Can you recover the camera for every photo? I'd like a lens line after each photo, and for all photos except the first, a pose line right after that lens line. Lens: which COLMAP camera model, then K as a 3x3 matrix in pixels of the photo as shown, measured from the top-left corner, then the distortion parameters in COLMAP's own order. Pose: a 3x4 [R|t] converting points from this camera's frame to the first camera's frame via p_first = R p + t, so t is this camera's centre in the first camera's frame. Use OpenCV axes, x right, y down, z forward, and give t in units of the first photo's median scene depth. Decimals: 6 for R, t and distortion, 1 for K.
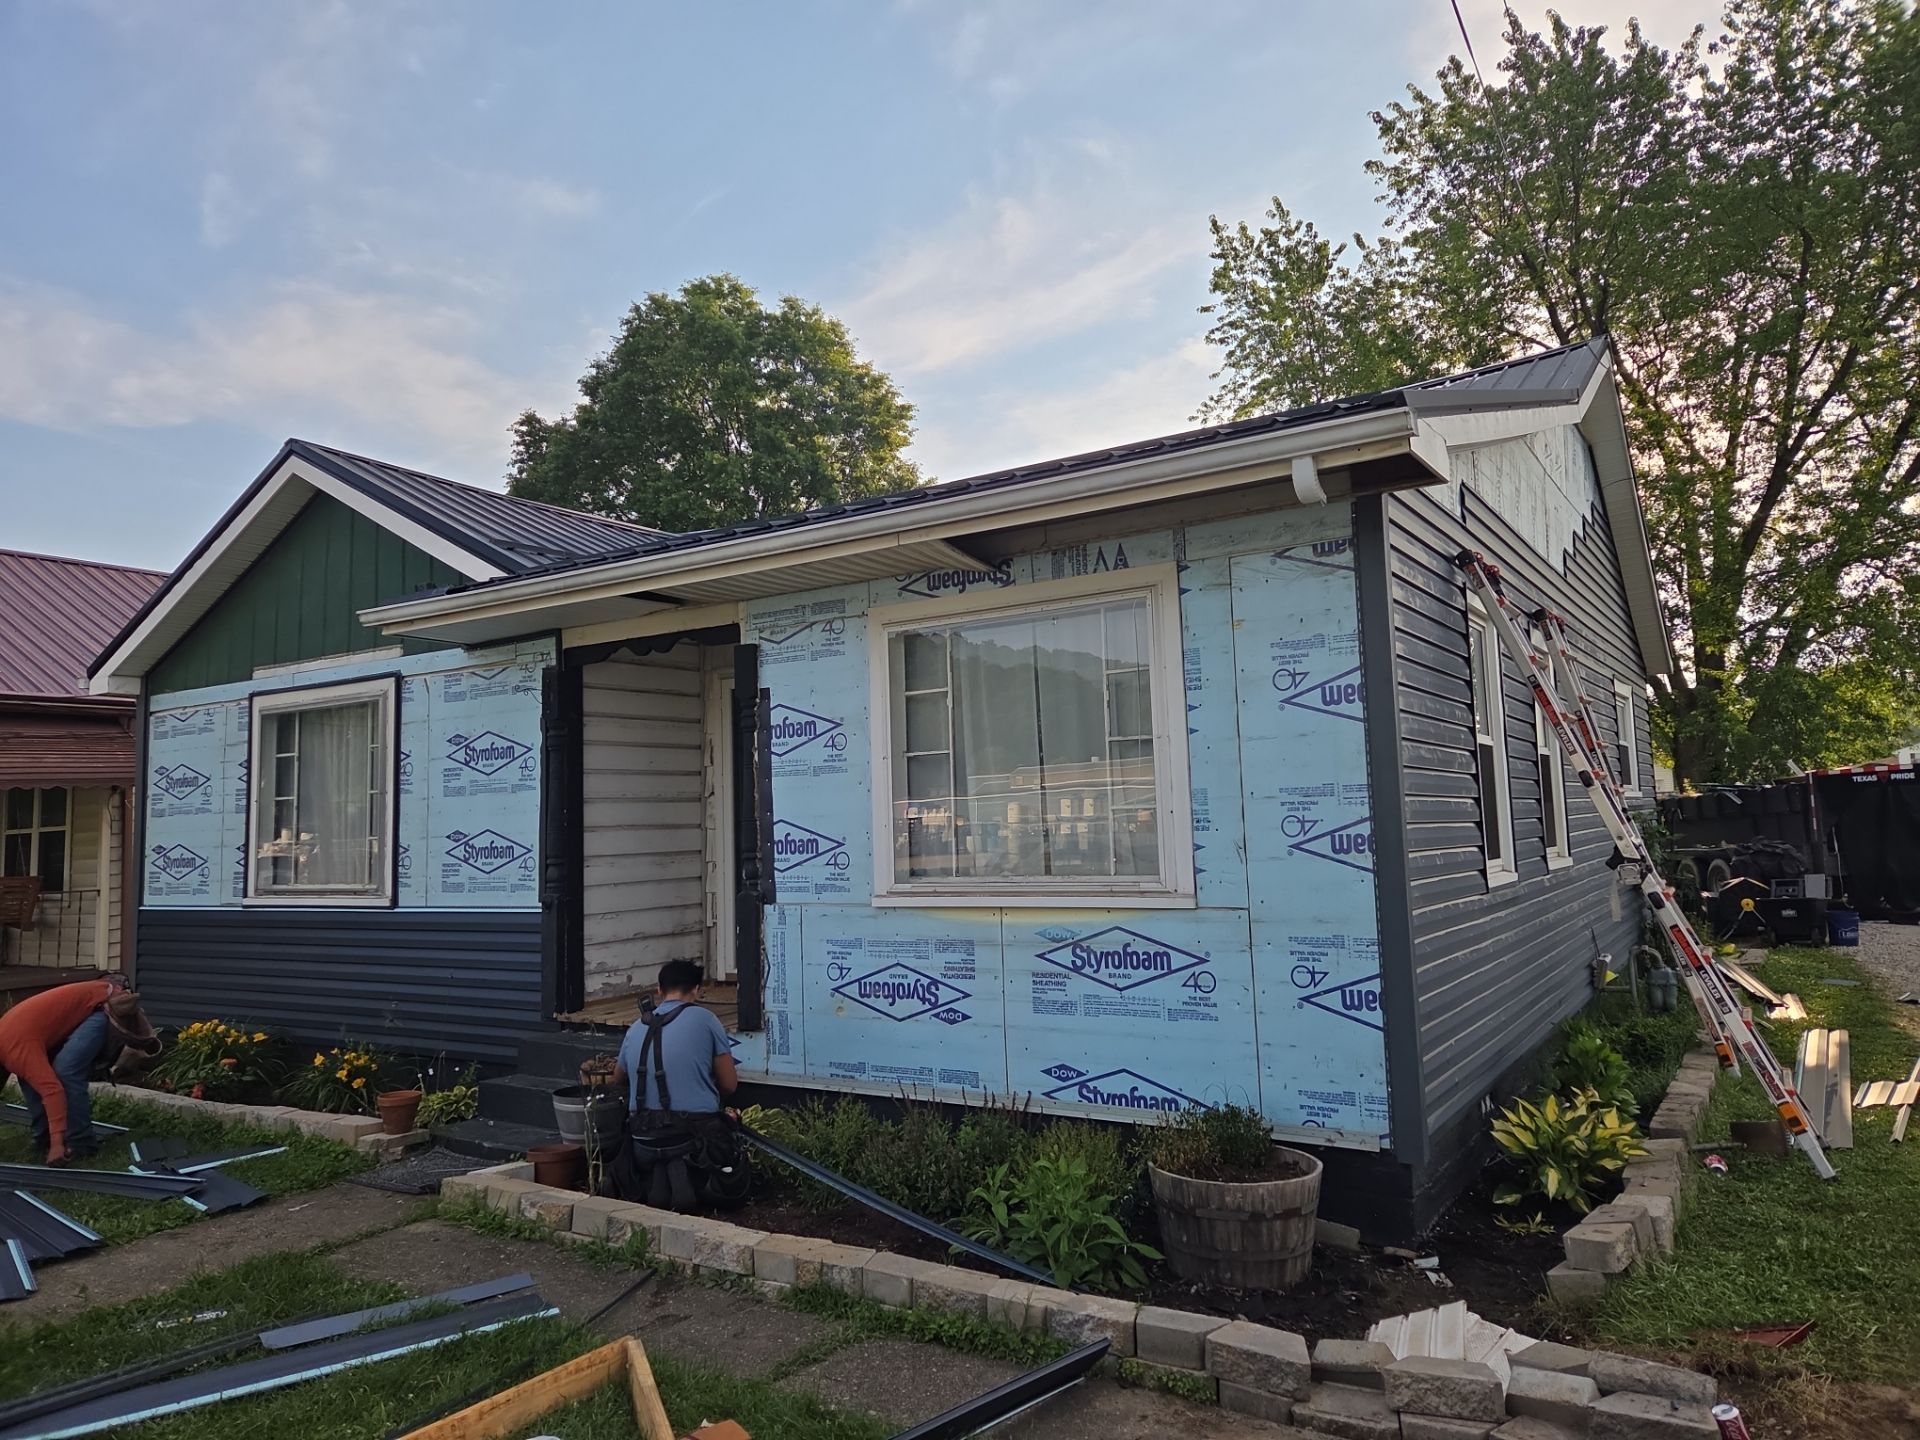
lens RADIAL K [[1287.0, 0, 965.6], [0, 1287.0, 709.1], [0, 0, 1]] dist [0.054893, -0.002025]
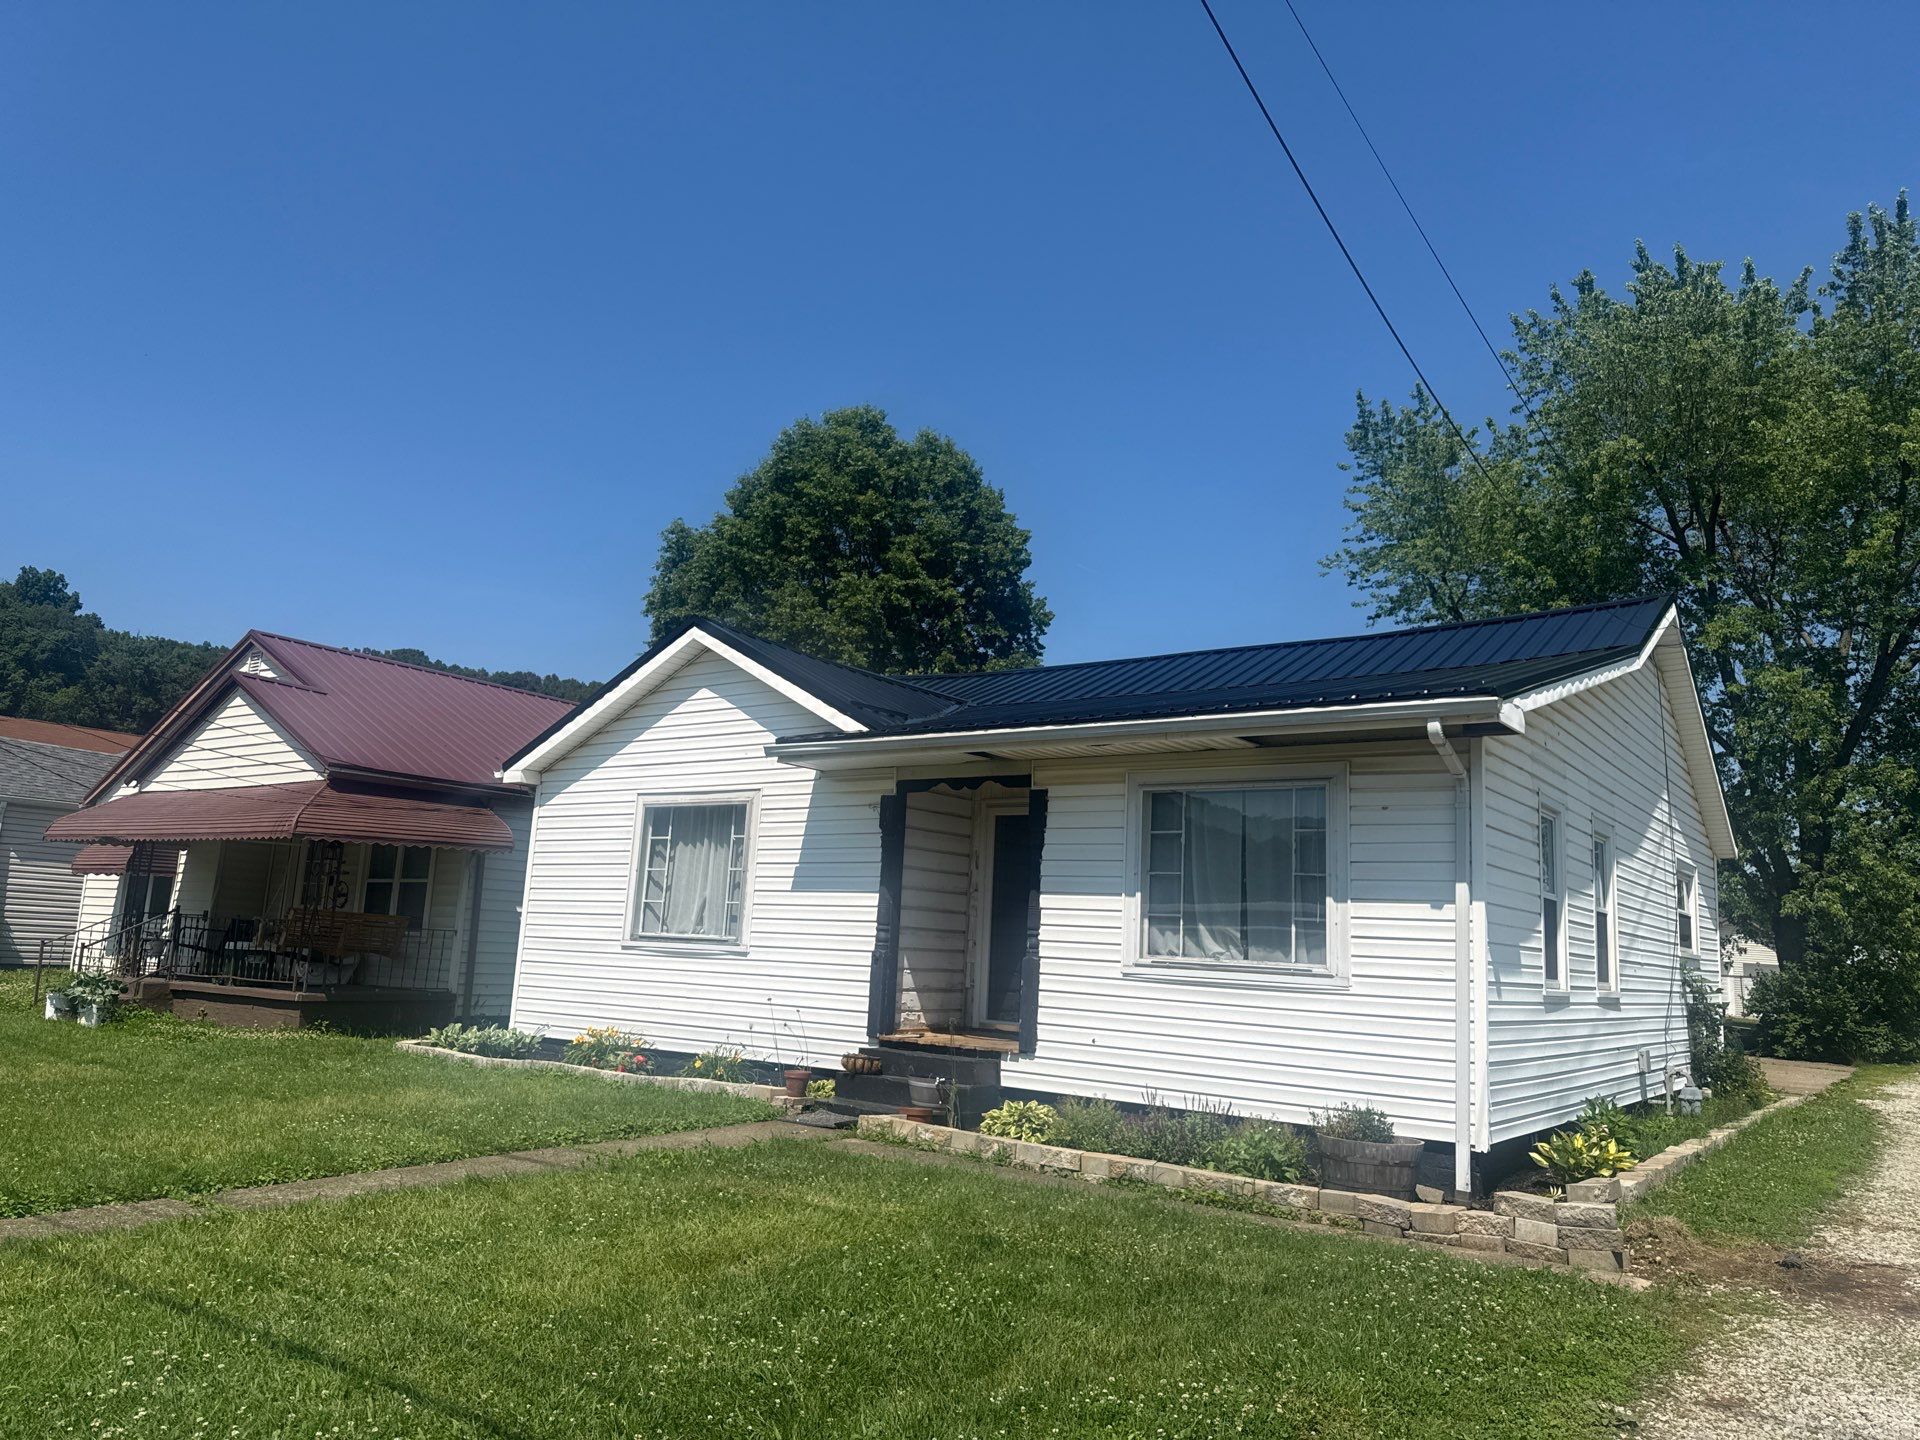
lens RADIAL K [[1348.1, 0, 960.0], [0, 1348.1, 720.0], [0, 0, 1]] dist [0.092316, -0.083275]
pose [[0.995076, 0.070486, -0.069683, -0.144646], [-0.075806, 0.994153, -0.076902, -0.003288], [0.063855, 0.081806, 0.994601, -0.511616]]
